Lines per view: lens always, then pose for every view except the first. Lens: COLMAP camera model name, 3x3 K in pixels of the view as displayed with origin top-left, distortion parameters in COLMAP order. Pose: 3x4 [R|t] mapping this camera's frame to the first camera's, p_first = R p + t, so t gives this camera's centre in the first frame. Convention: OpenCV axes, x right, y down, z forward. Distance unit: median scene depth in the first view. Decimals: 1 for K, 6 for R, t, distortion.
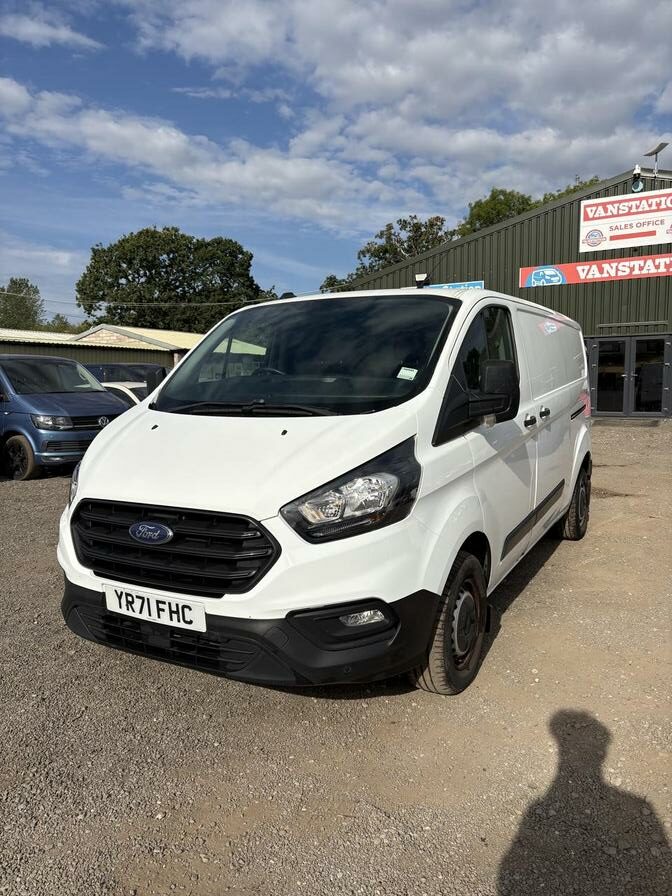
lens RADIAL K [[715.2, 0, 336.0], [0, 715.2, 448.0], [0, 0, 1]] dist [0.040158, -0.040242]
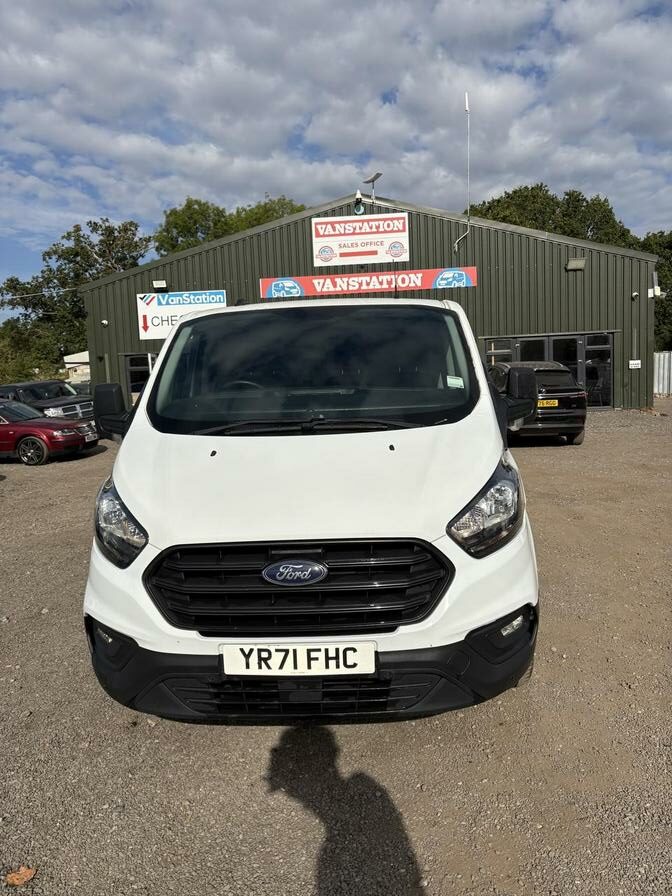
lens RADIAL K [[715.2, 0, 336.0], [0, 715.2, 448.0], [0, 0, 1]] dist [0.040158, -0.040242]
pose [[0.886904, -0.071071, 0.456454, -0.125428], [0.076573, 0.997043, 0.006458, -0.007195], [-0.455564, 0.029224, 0.889723, 0.042403]]
